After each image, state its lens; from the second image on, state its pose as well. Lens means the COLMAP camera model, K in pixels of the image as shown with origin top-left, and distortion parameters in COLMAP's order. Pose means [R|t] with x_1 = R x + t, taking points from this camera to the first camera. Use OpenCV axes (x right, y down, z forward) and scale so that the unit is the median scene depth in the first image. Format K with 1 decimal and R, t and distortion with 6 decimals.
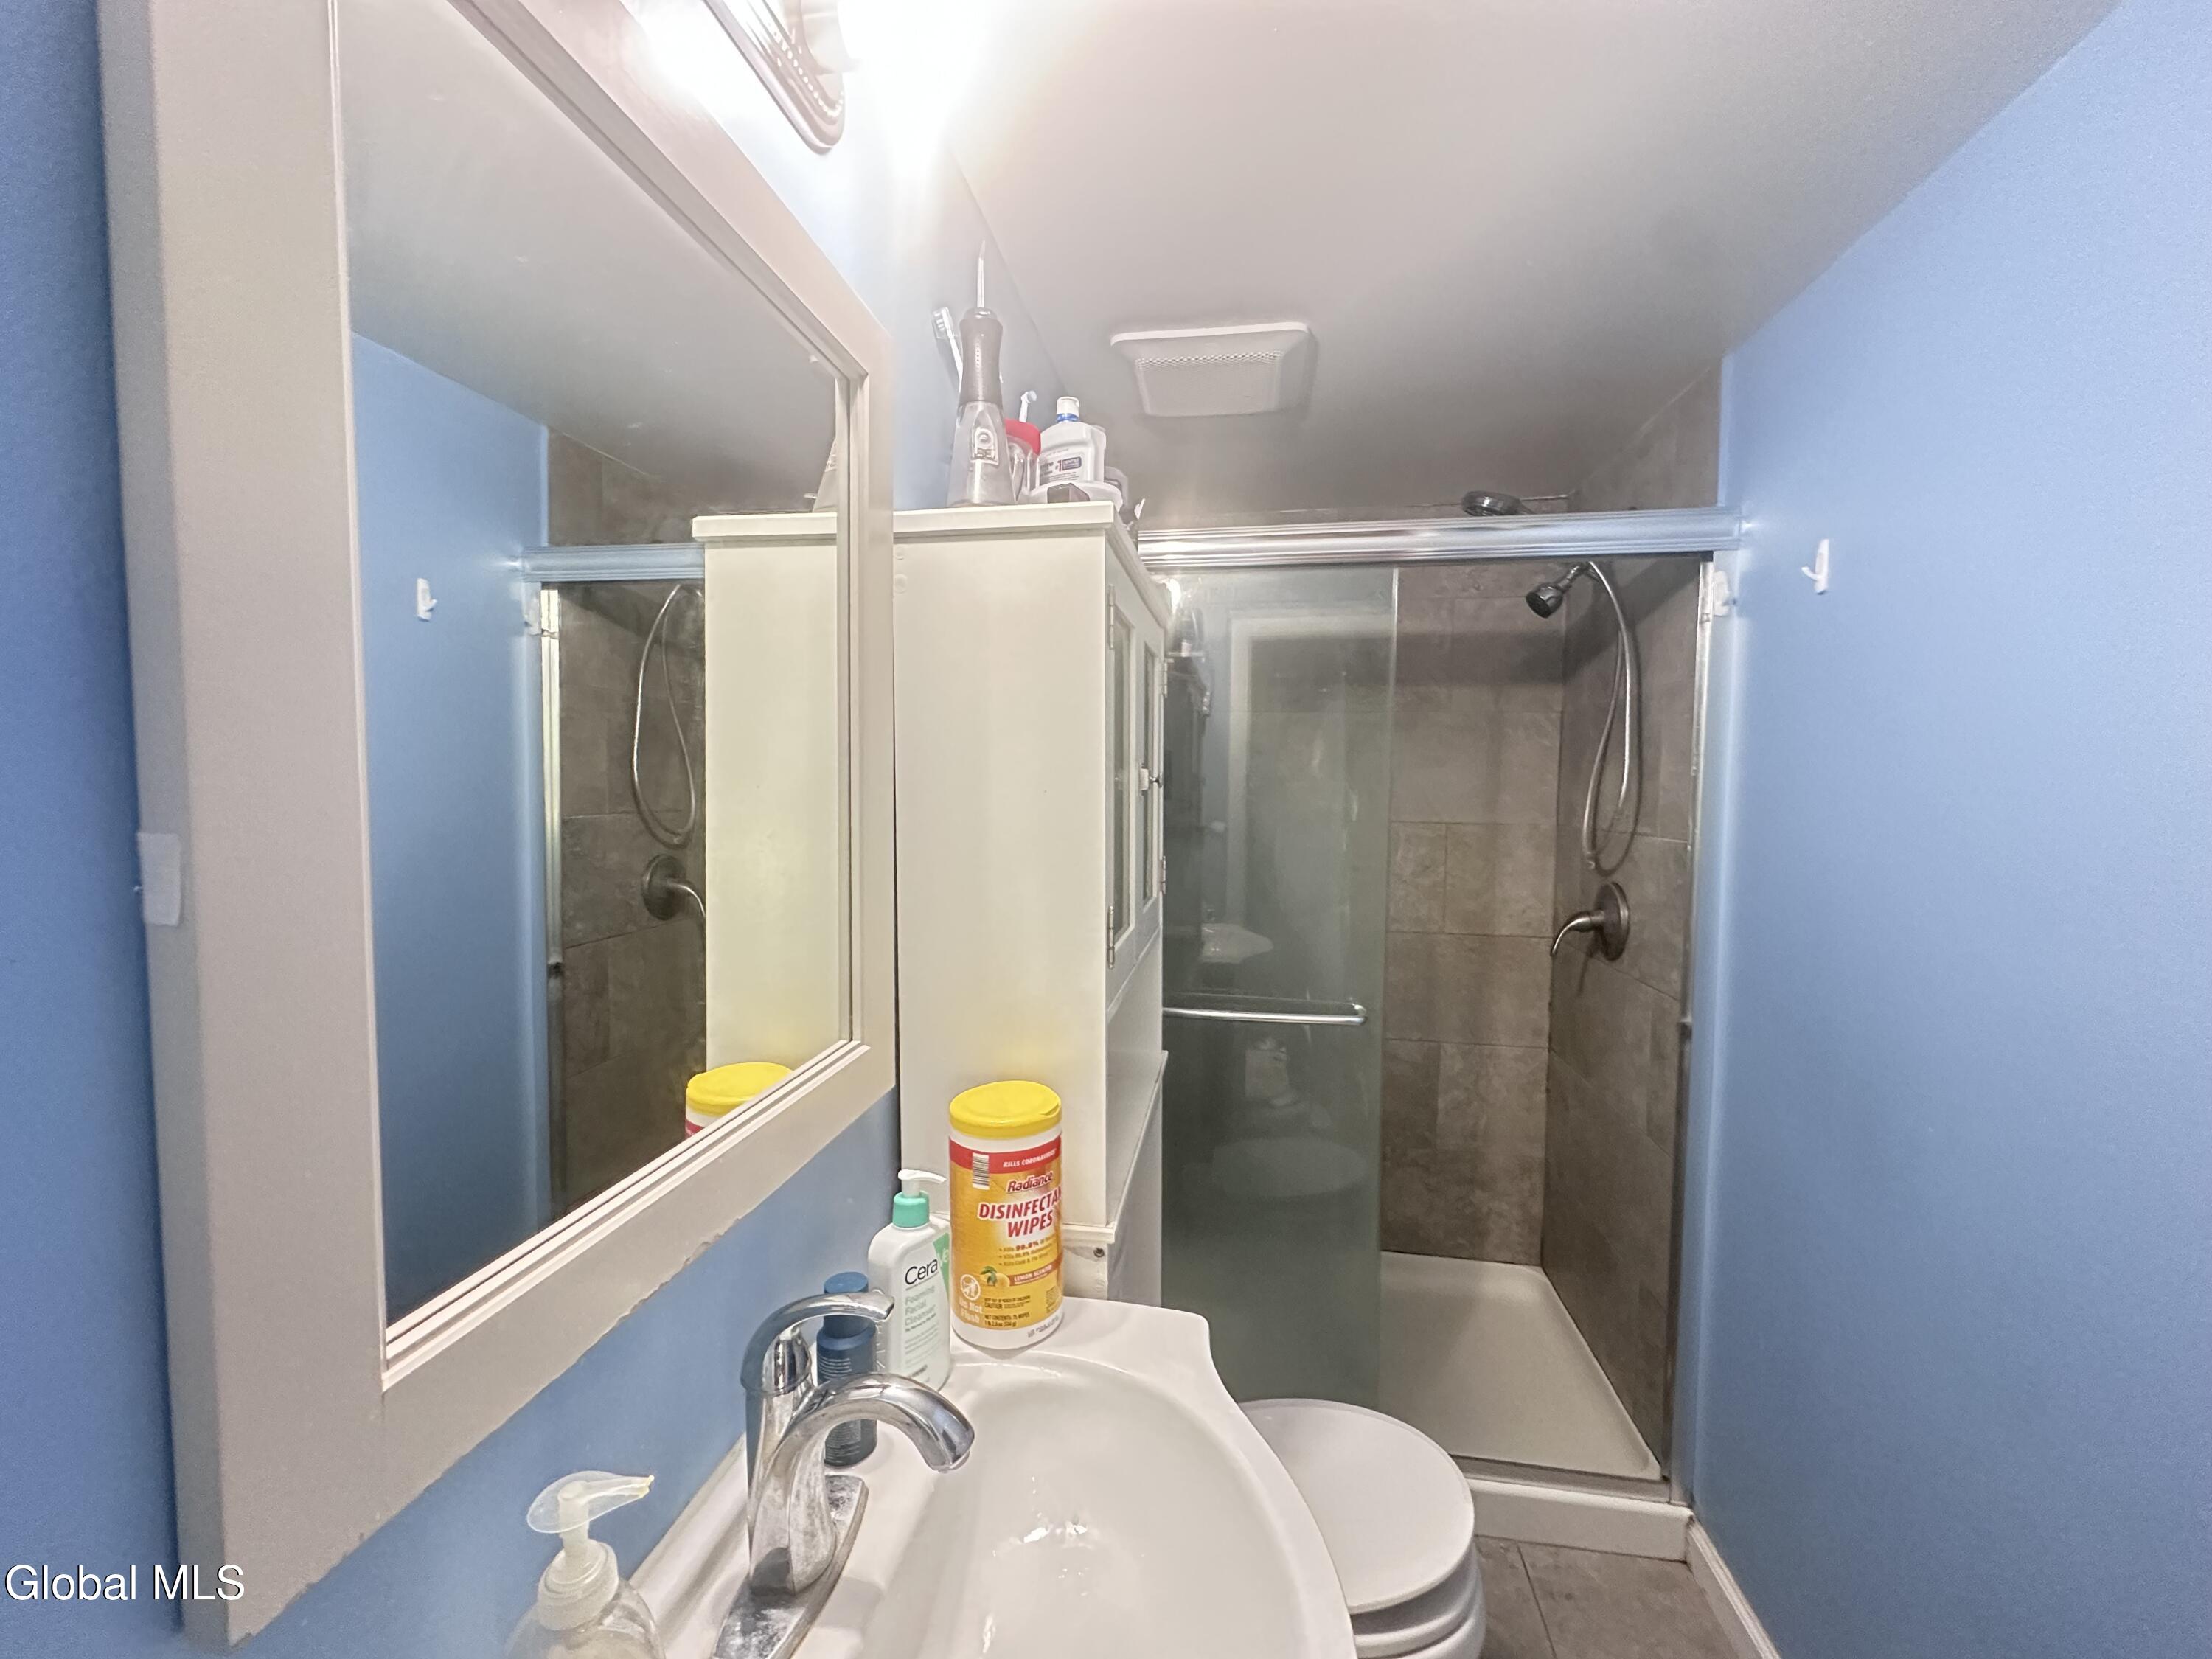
lens RADIAL K [[883.5, 0, 1105.3], [0, 883.5, 827.6], [0, 0, 1]] dist [-0.002429, 0.000232]
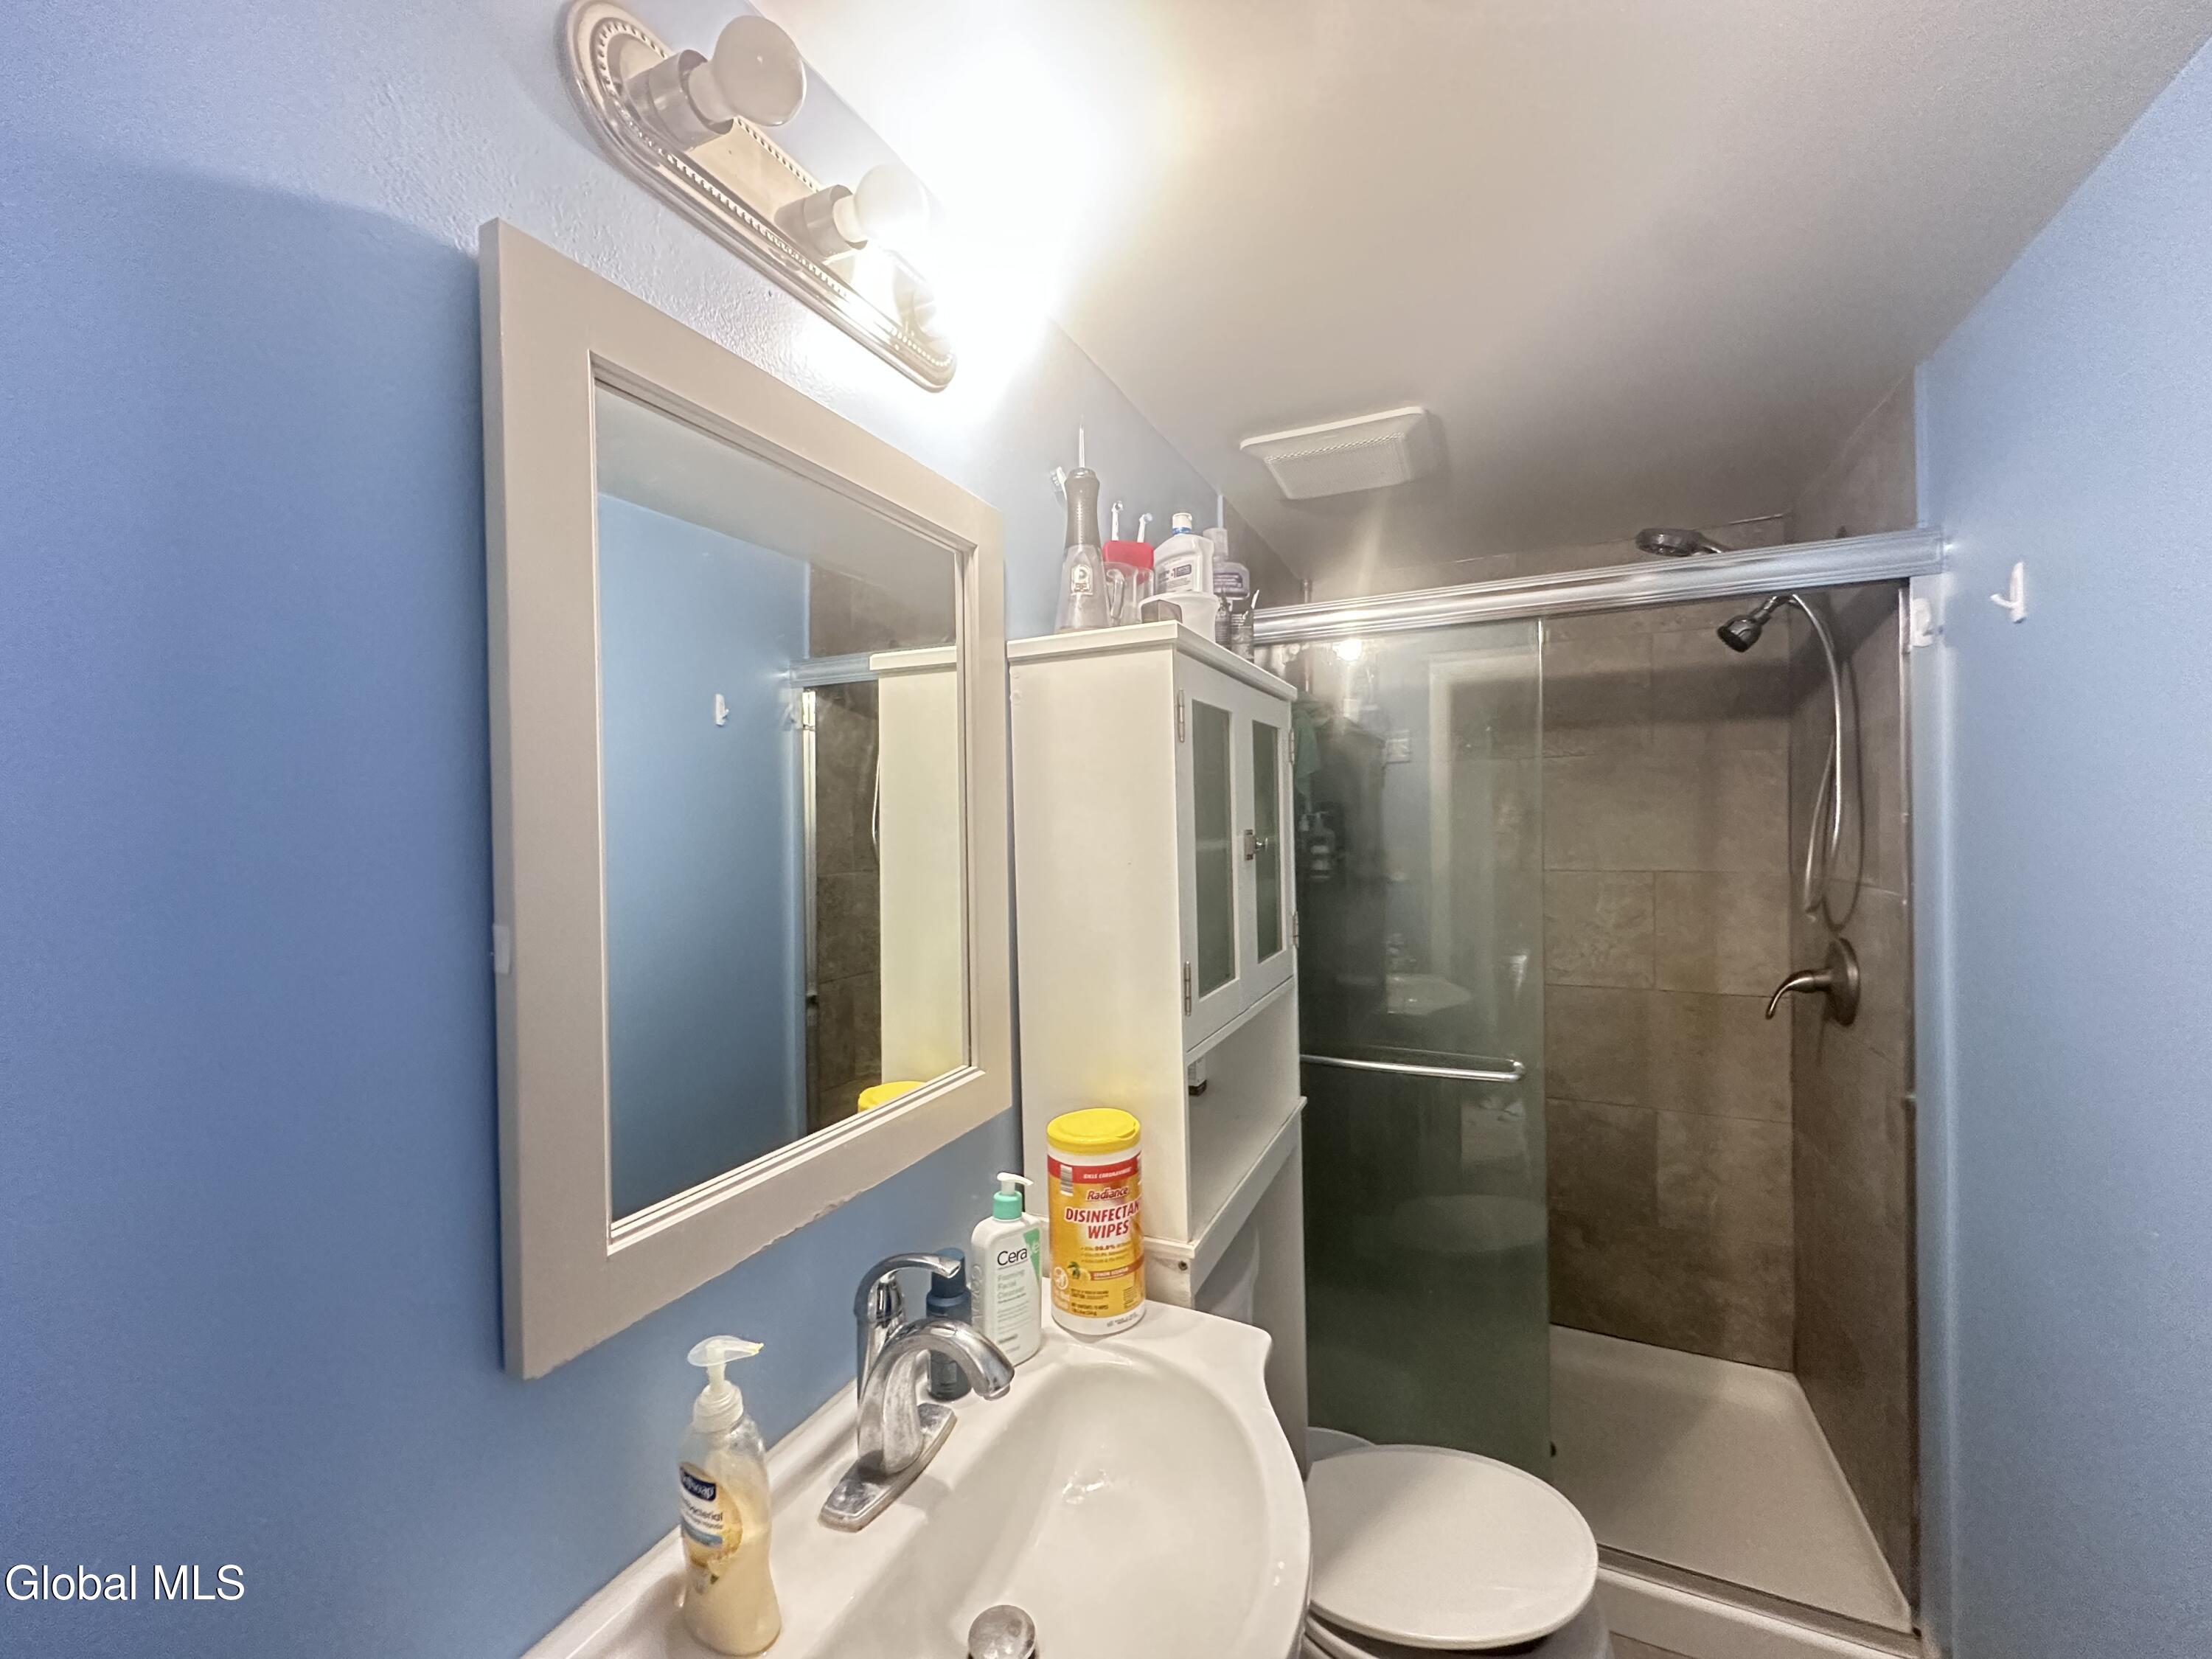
lens RADIAL K [[883.5, 0, 1107.1], [0, 883.5, 827.1], [0, 0, 1]] dist [-0.002429, 0.000232]
pose [[0.962260, -0.022950, -0.271164, 0.132622], [0.009917, 0.998733, -0.049337, -0.018457], [0.271953, 0.044786, 0.961268, -0.090737]]
